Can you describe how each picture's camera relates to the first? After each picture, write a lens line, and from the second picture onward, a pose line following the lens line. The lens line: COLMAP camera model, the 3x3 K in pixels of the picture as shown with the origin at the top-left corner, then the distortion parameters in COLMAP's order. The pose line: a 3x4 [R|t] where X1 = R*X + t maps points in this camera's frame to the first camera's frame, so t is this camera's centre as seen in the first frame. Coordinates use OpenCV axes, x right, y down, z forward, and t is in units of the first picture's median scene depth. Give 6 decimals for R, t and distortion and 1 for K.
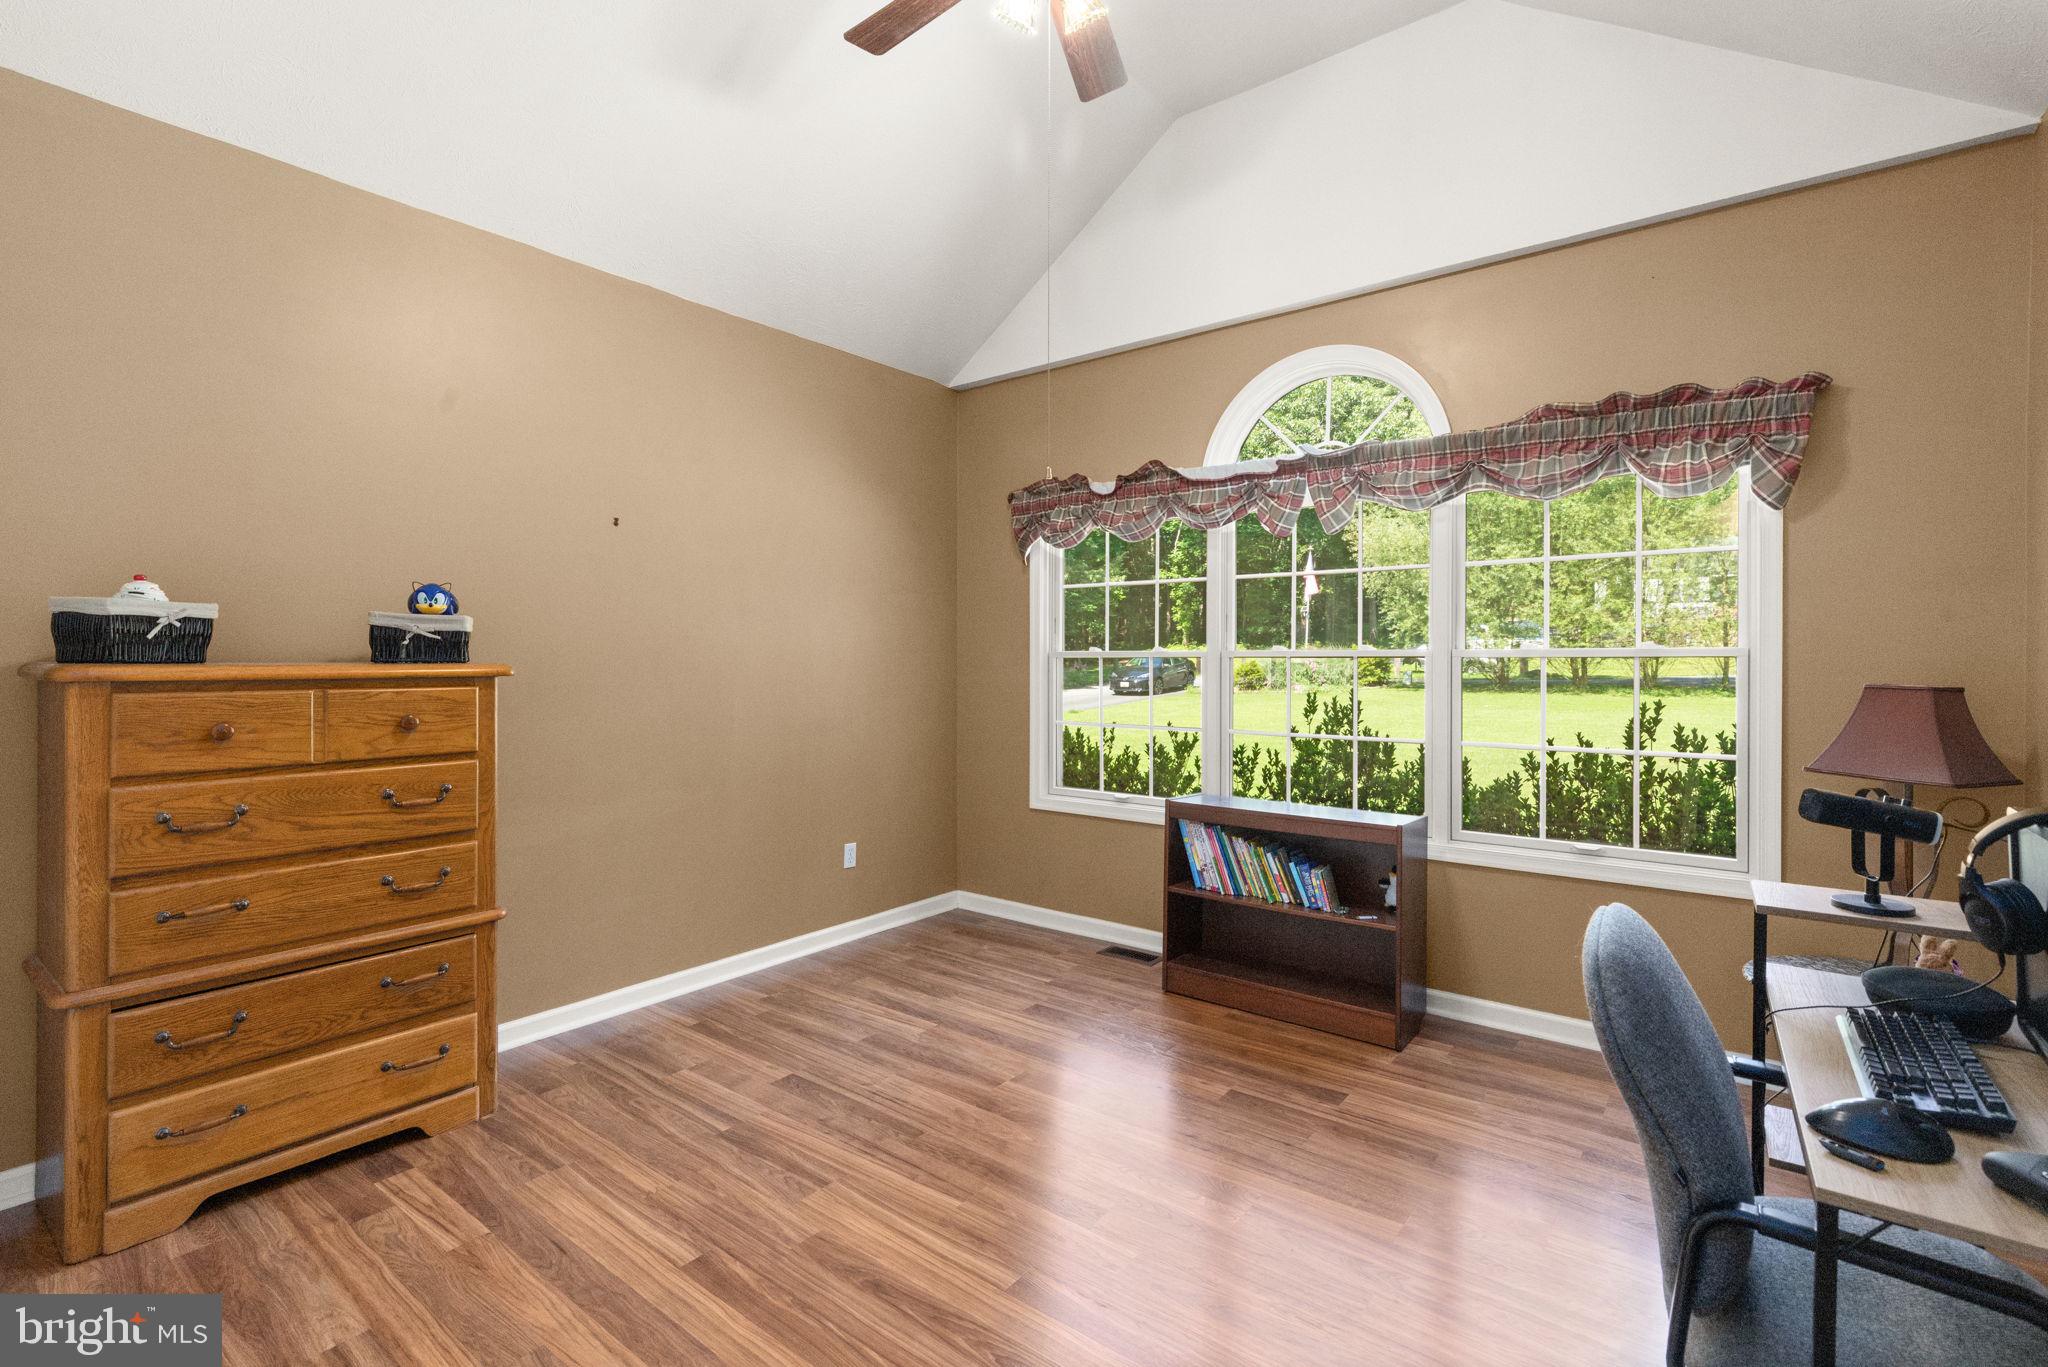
lens RADIAL K [[937.2, 0, 1029.0], [0, 937.2, 681.7], [0, 0, 1]] dist [0.006747, 0.000179]
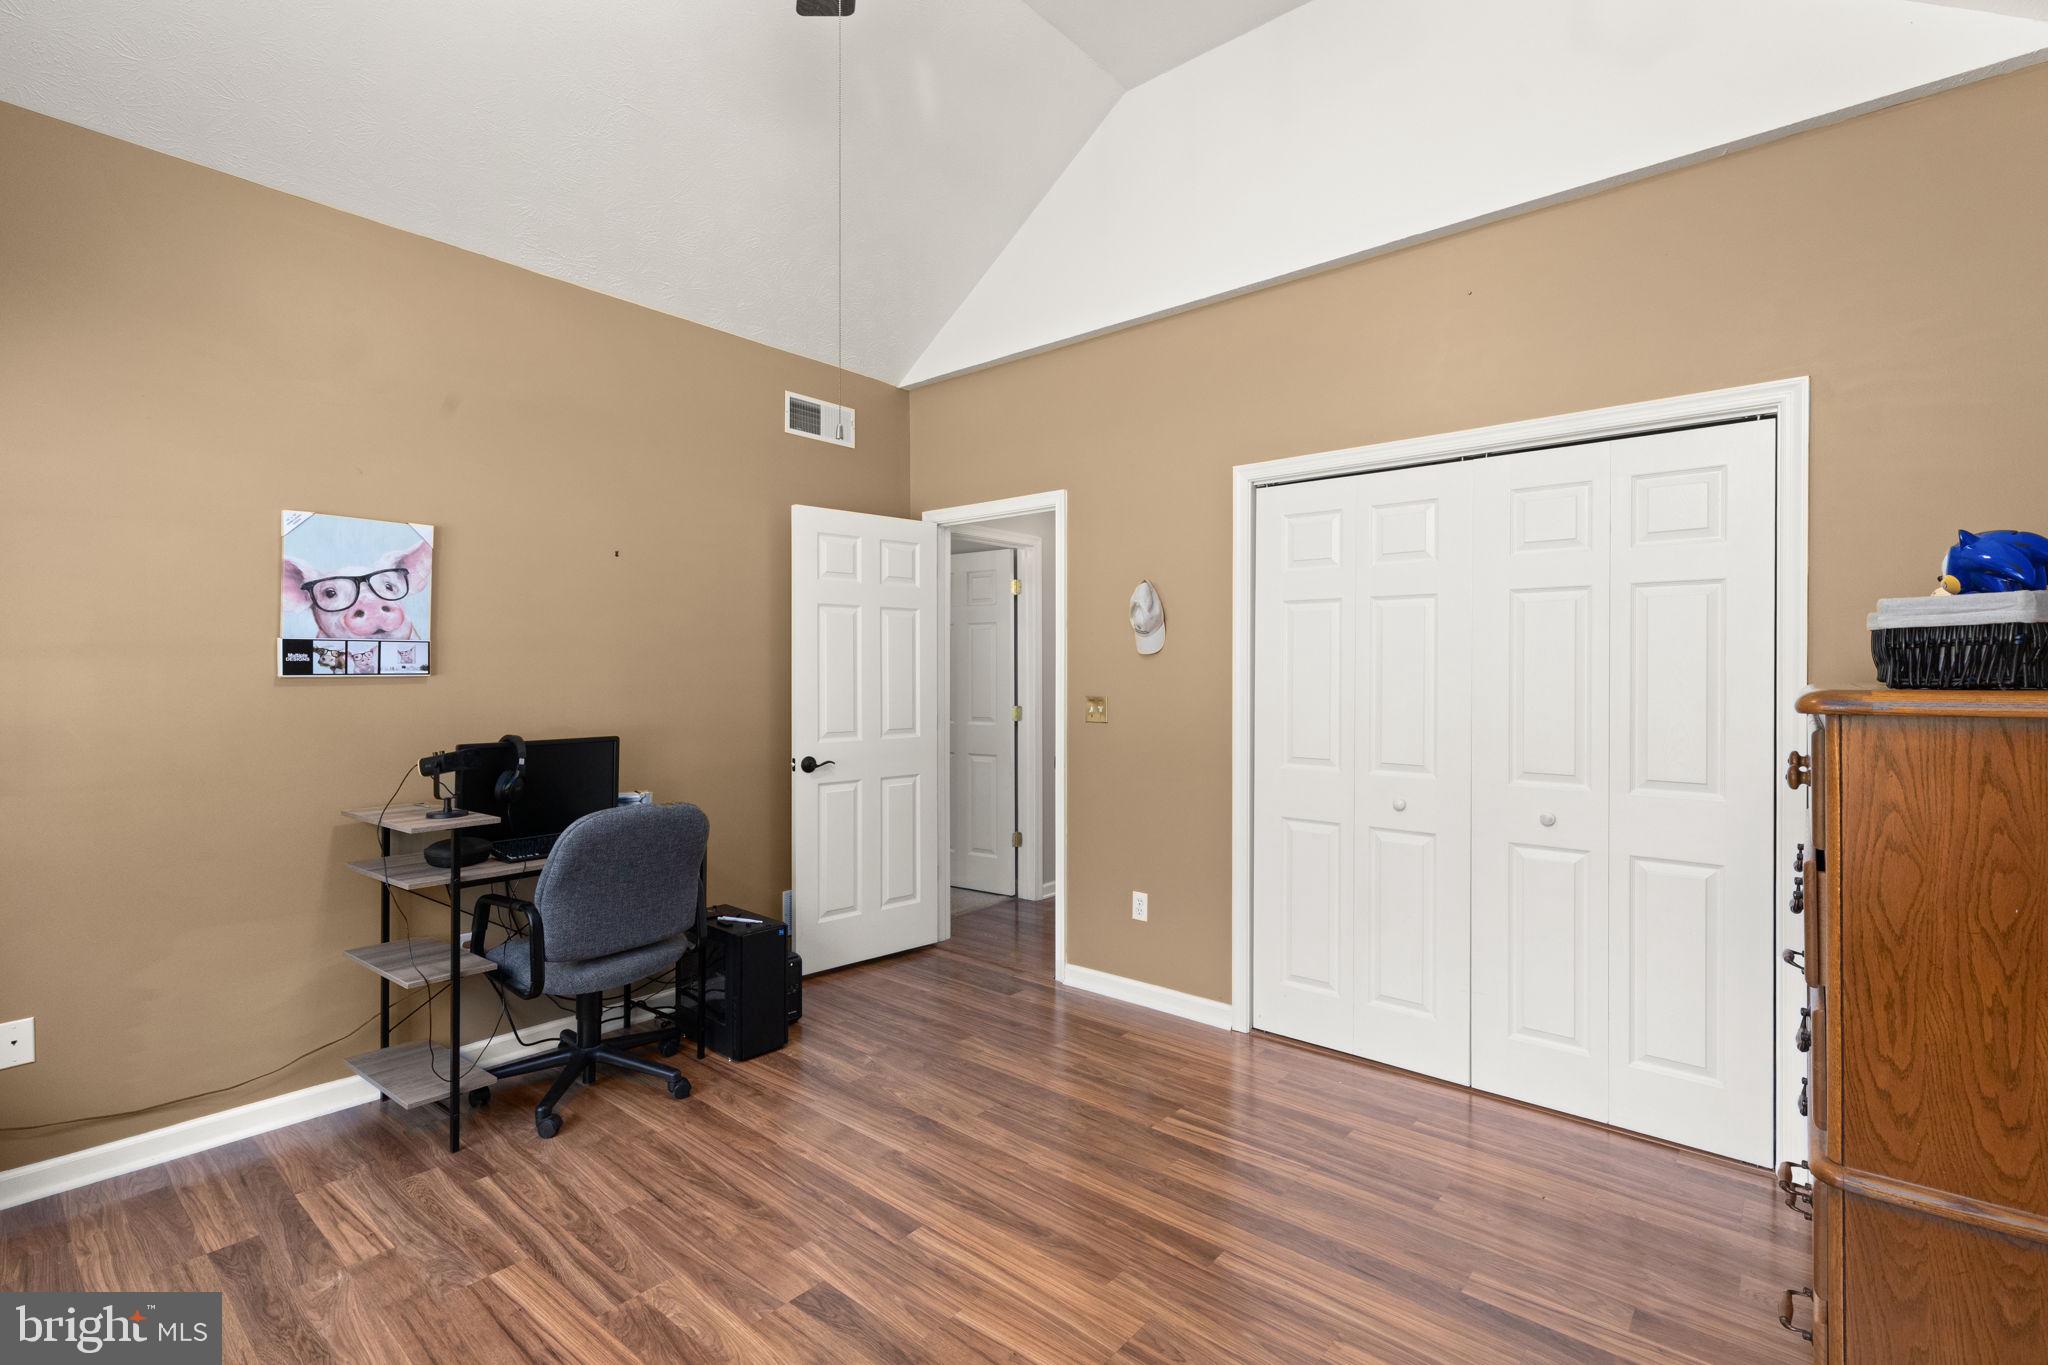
lens RADIAL K [[937.2, 0, 1029.0], [0, 937.2, 680.7], [0, 0, 1]] dist [0.006747, 0.000179]
pose [[-0.999189, -0.005030, 0.039958, -0.185066], [-0.003981, 0.999646, 0.026307, -0.043734], [-0.040076, 0.026127, -0.998855, 1.997530]]
